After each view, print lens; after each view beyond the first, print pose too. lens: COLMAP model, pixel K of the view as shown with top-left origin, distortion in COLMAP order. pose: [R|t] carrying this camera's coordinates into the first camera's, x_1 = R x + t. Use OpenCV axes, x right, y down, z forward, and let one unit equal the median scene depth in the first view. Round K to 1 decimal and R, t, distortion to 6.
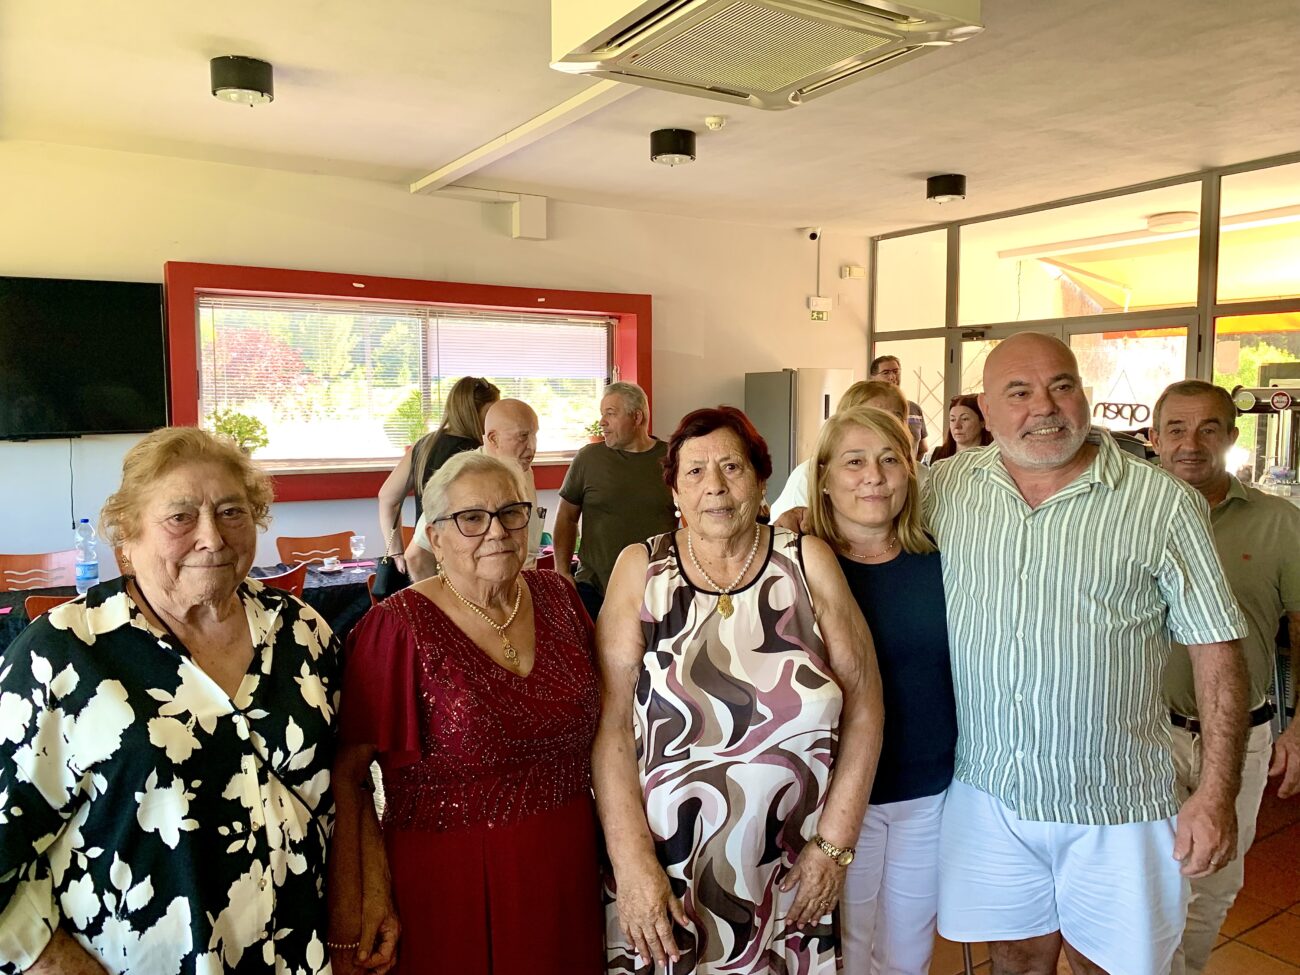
lens RADIAL K [[999.1, 0, 654.8], [0, 999.1, 498.2], [0, 0, 1]] dist [-0.009050, 0.001815]
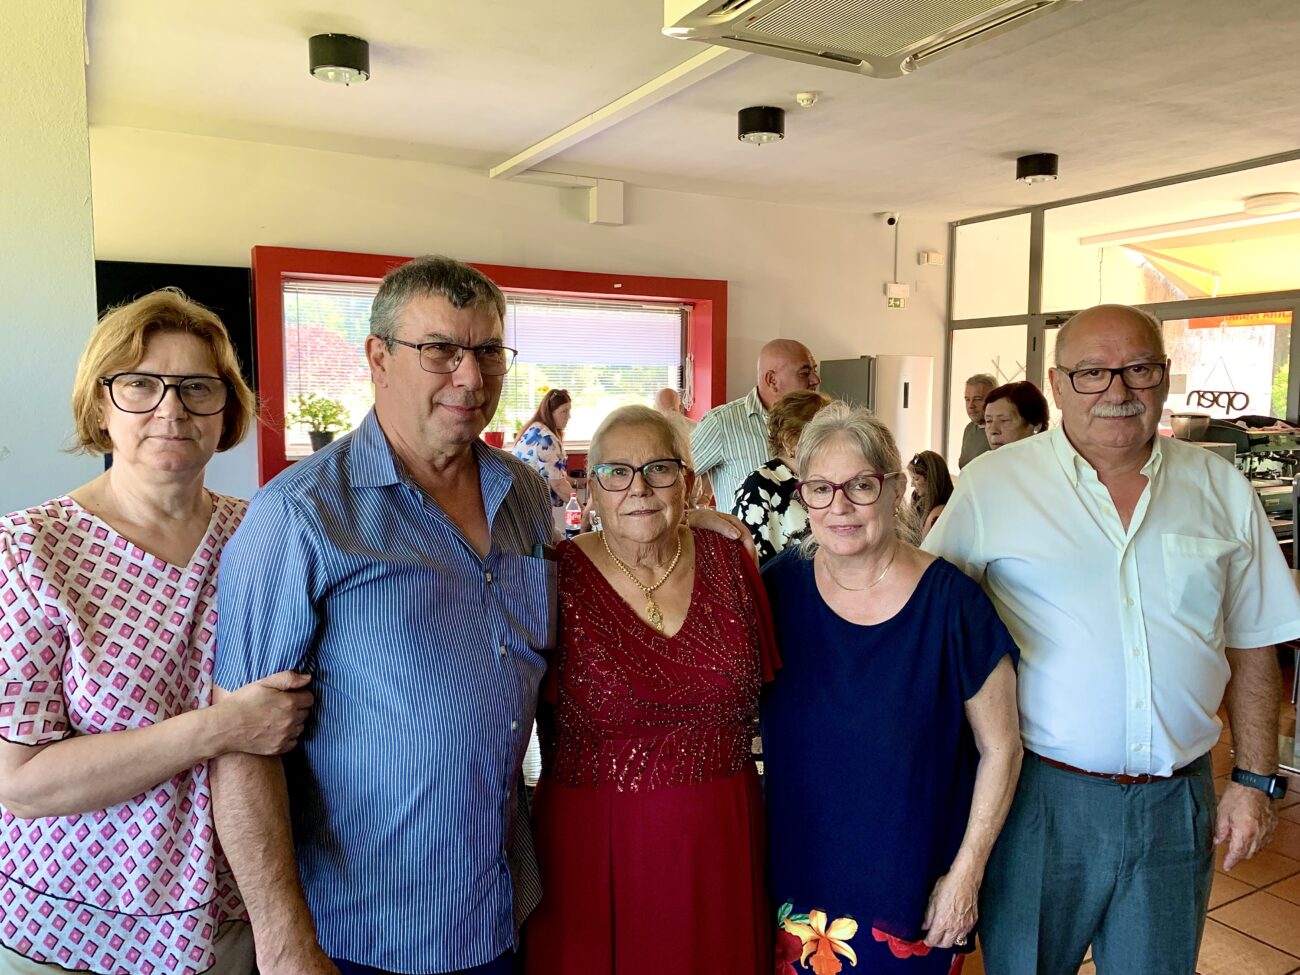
lens RADIAL K [[999.1, 0, 648.0], [0, 999.1, 506.6], [0, 0, 1]] dist [-0.009050, 0.001815]
pose [[0.998417, 0.008986, -0.055516, -0.029972], [-0.008373, 0.999901, 0.011266, 0.010968], [0.055612, -0.010784, 0.998394, 0.008558]]
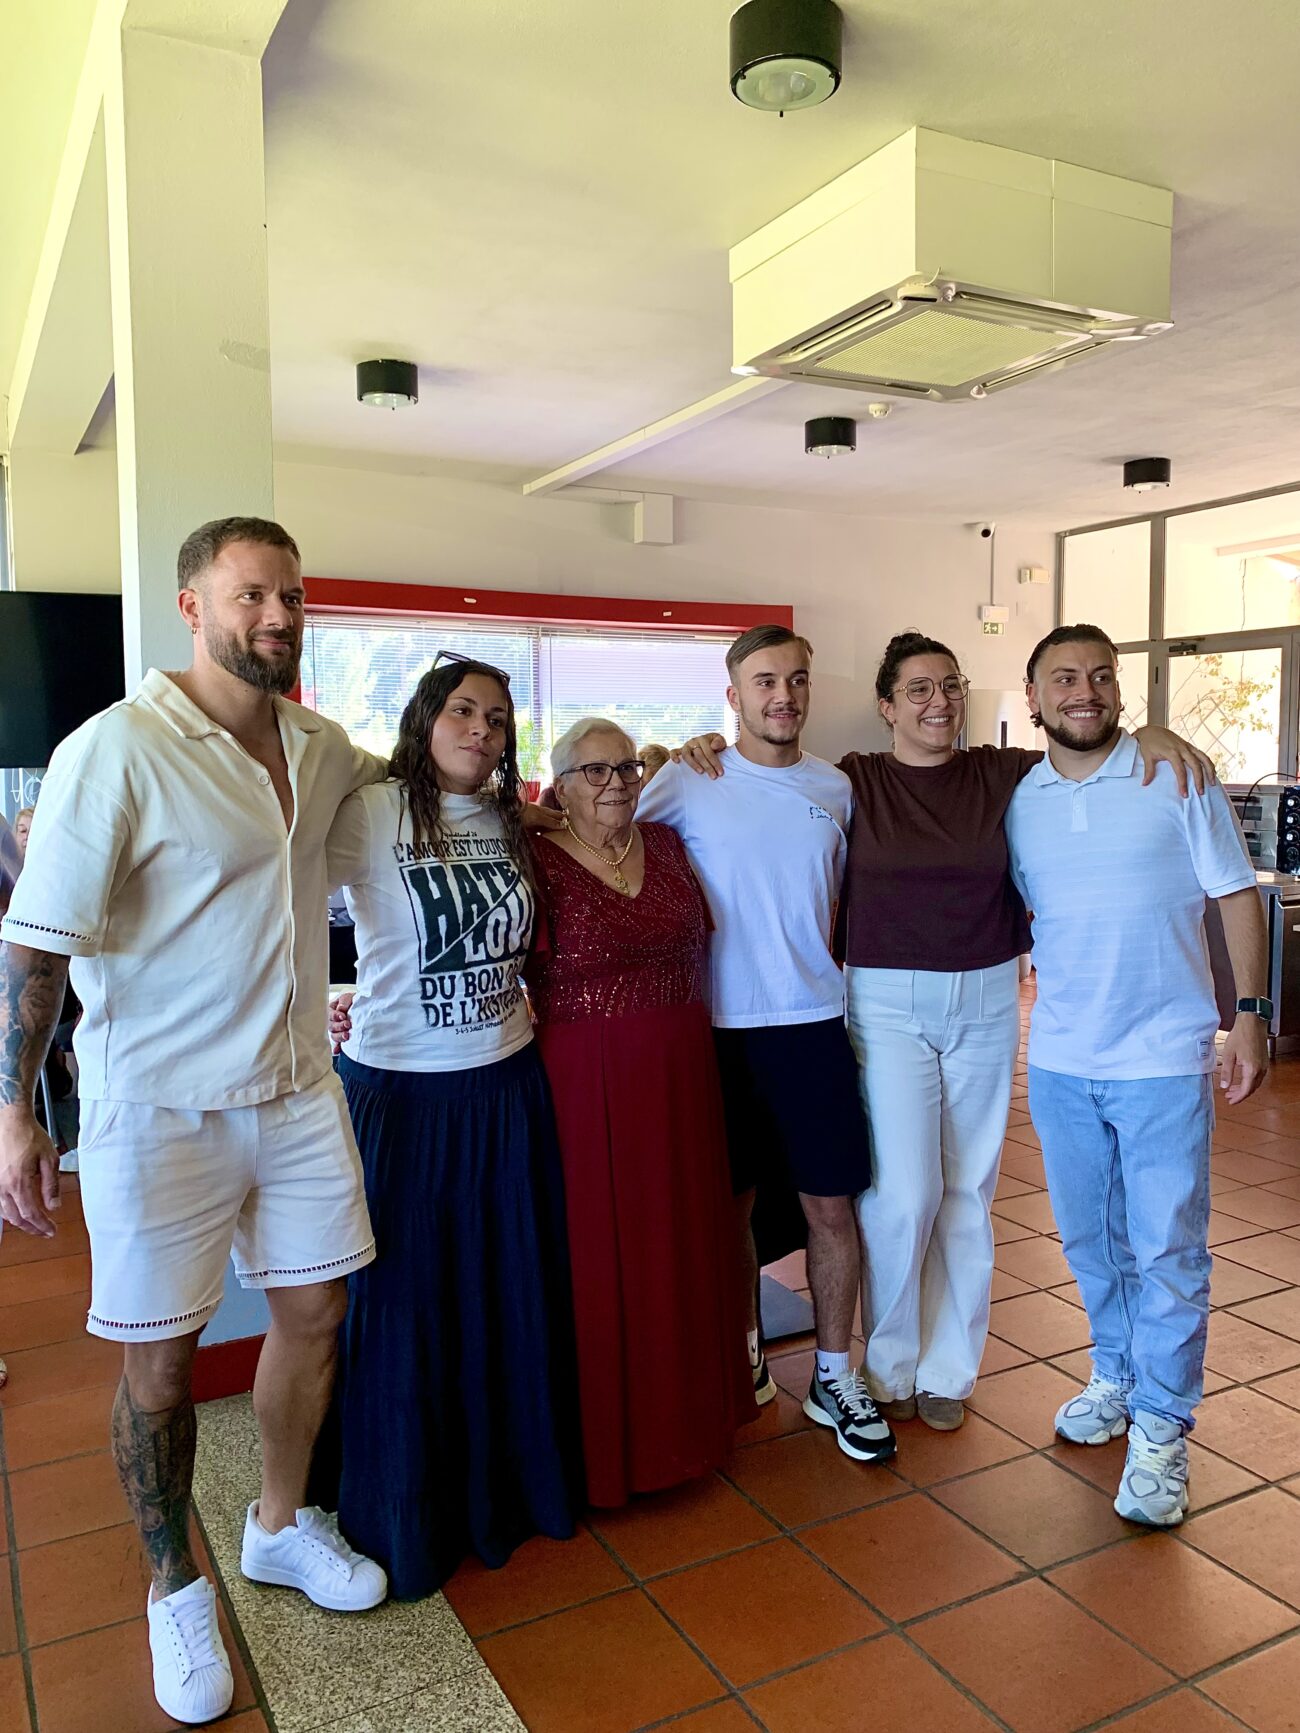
lens RADIAL K [[1331.8, 0, 647.7], [0, 1331.8, 909.4], [0, 0, 1]] dist [-0.009050, 0.001815]
pose [[0.996411, 0.002185, -0.084621, -0.036755], [-0.000905, 0.999885, 0.015160, 0.045786], [0.084644, -0.015029, 0.996298, -0.177983]]
